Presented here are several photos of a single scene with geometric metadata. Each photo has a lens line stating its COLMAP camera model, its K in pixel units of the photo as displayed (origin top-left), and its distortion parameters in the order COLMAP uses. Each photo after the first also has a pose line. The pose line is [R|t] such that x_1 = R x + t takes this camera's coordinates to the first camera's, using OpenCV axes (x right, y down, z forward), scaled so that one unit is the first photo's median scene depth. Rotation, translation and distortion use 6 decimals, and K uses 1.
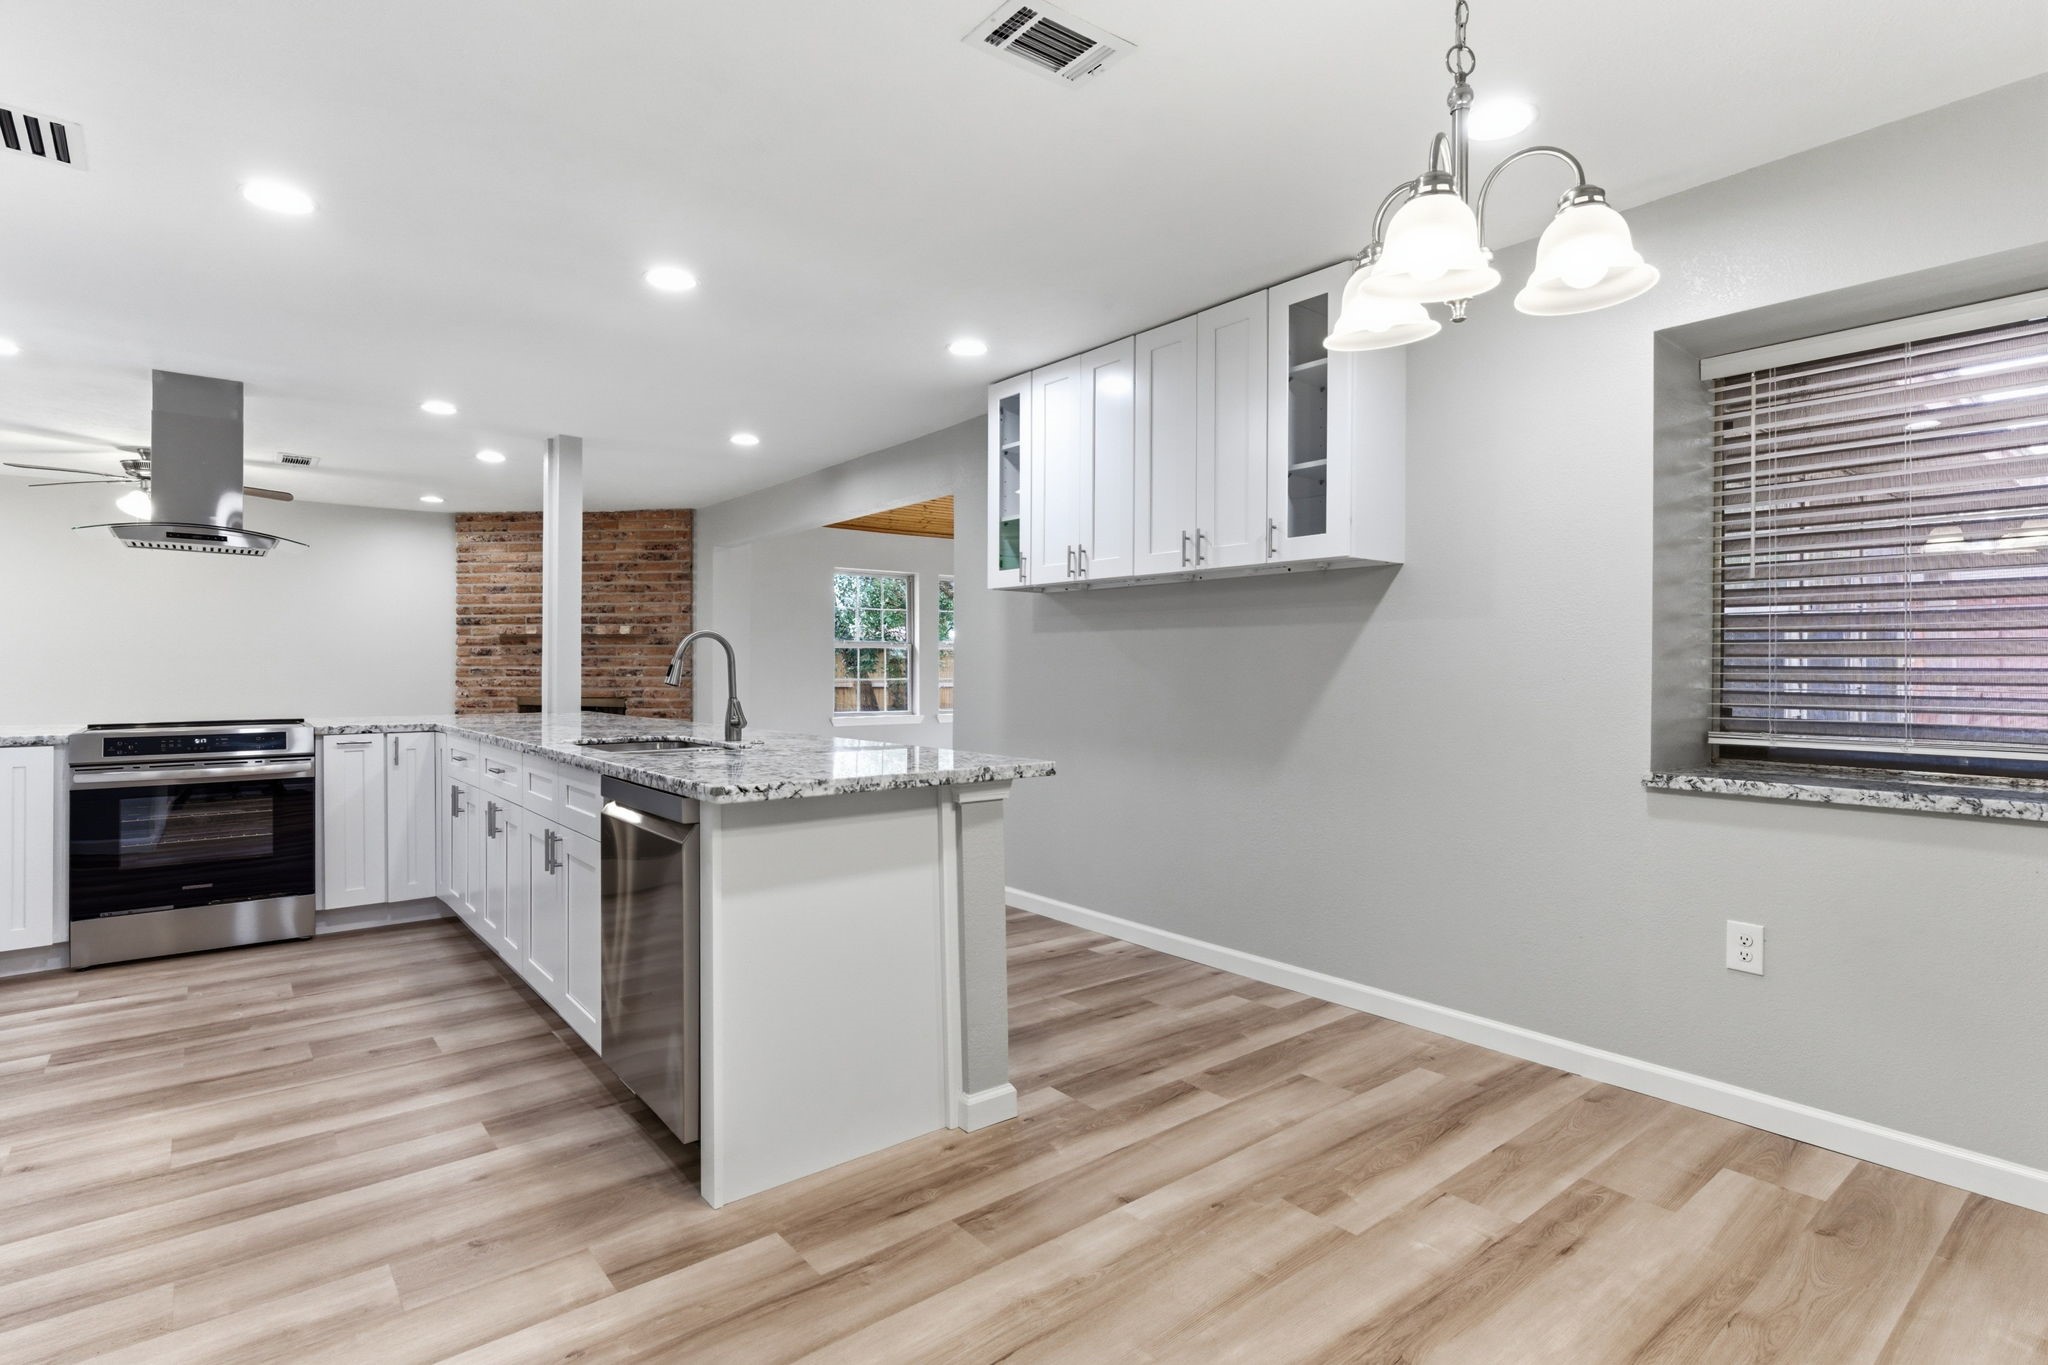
lens RADIAL K [[1010.3, 0, 1026.4], [0, 1010.3, 665.9], [0, 0, 1]] dist [0.003007, -0.000739]
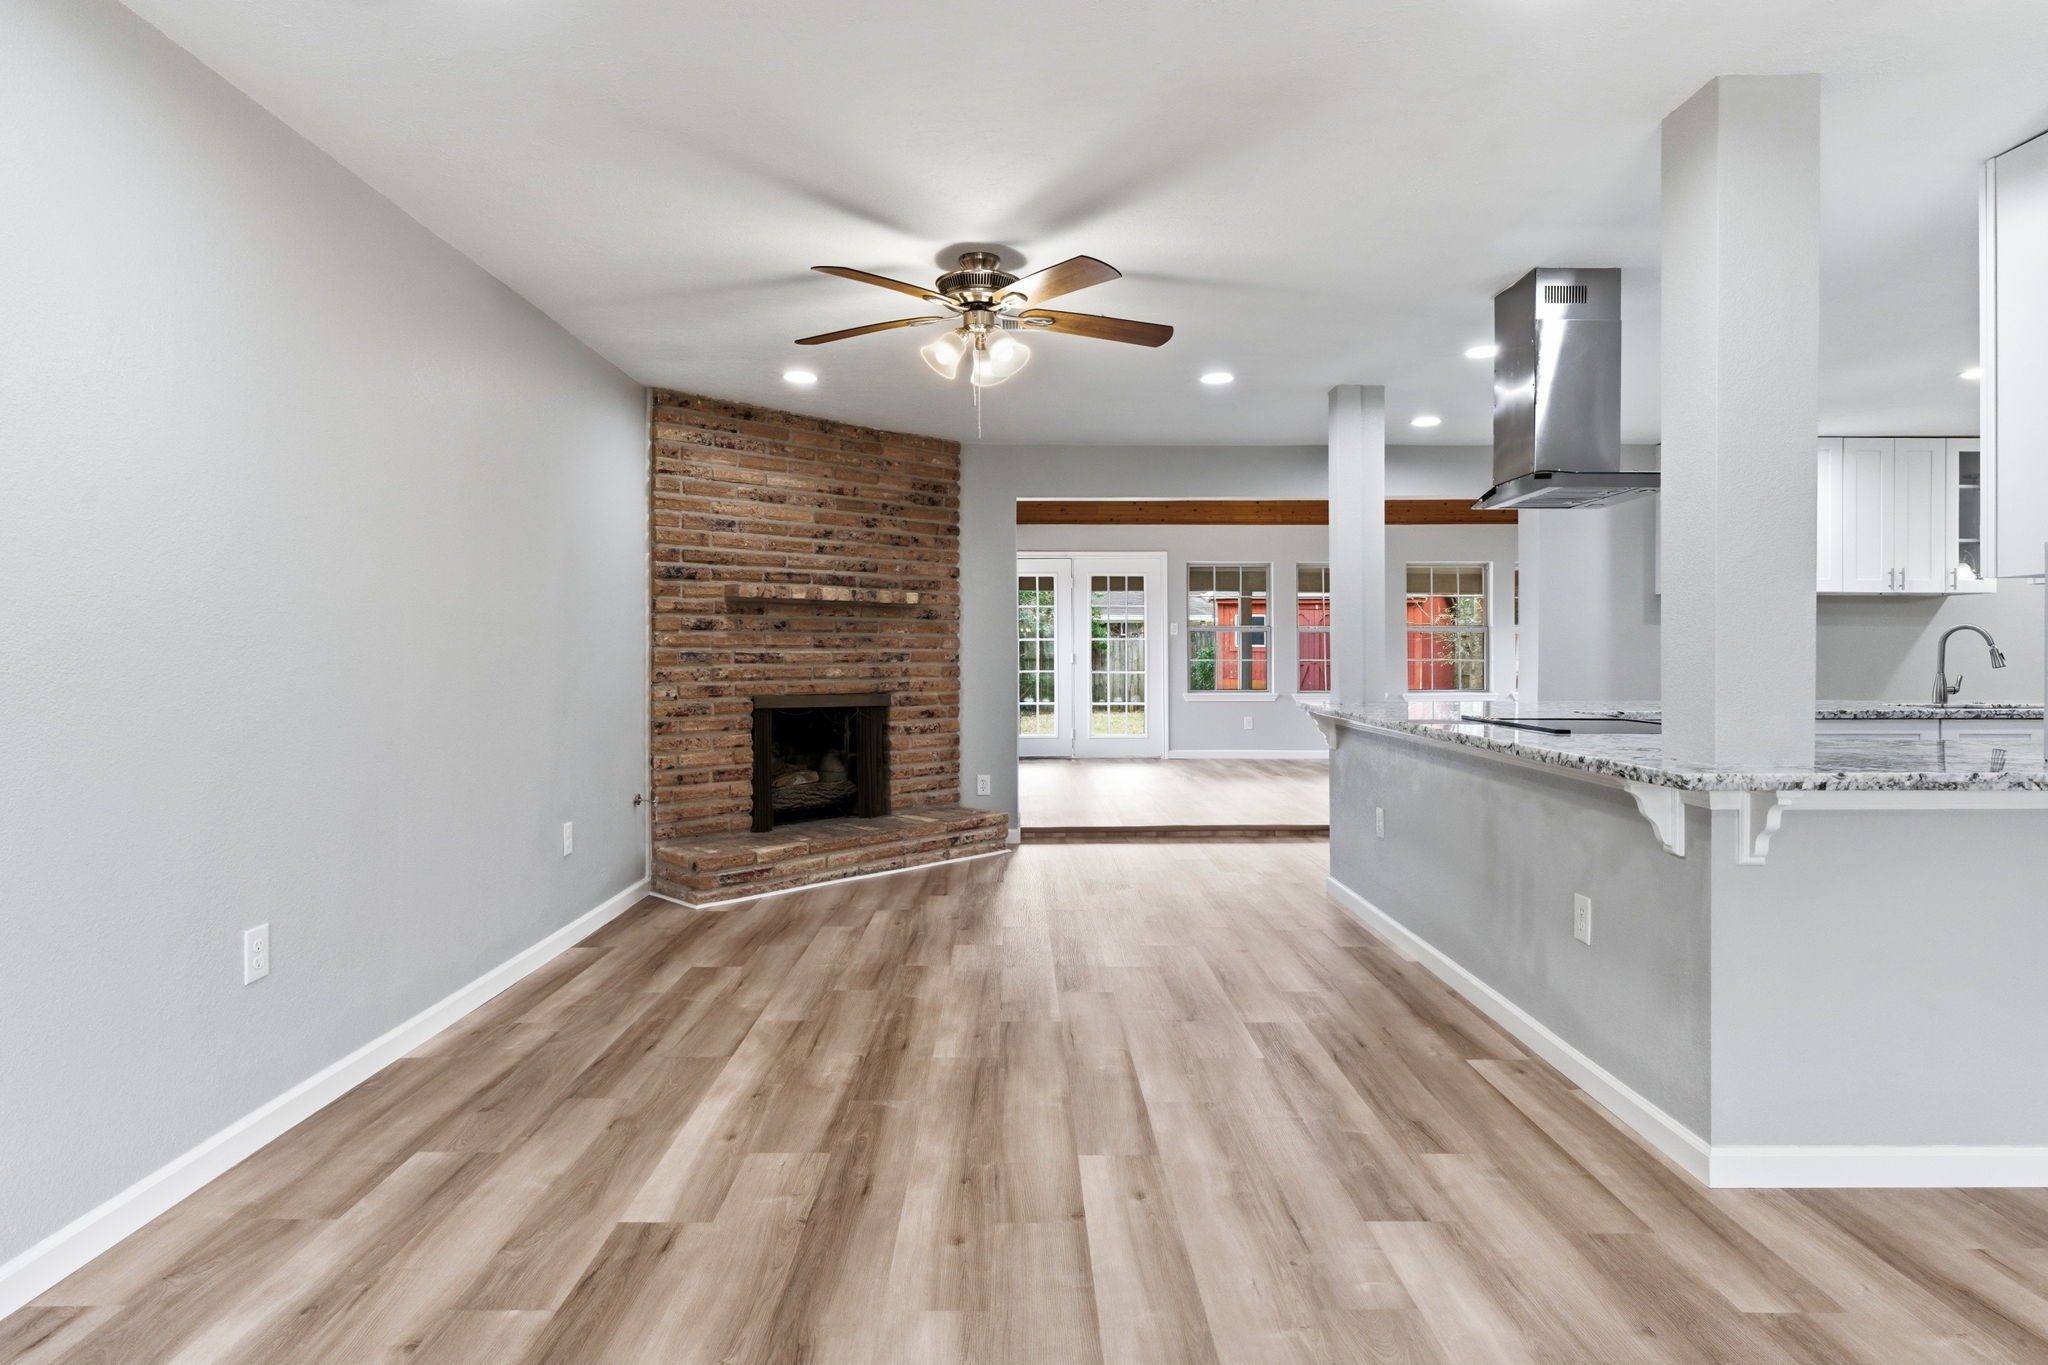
lens RADIAL K [[1130.8, 0, 1021.4], [0, 1130.8, 646.7], [0, 0, 1]] dist [-0.016481, 0.018305]
pose [[0.619400, 0.002802, 0.785070, -1.838945], [-0.001199, 0.999996, -0.002623, 0.001989], [-0.785074, 0.000683, 0.619401, 0.823409]]
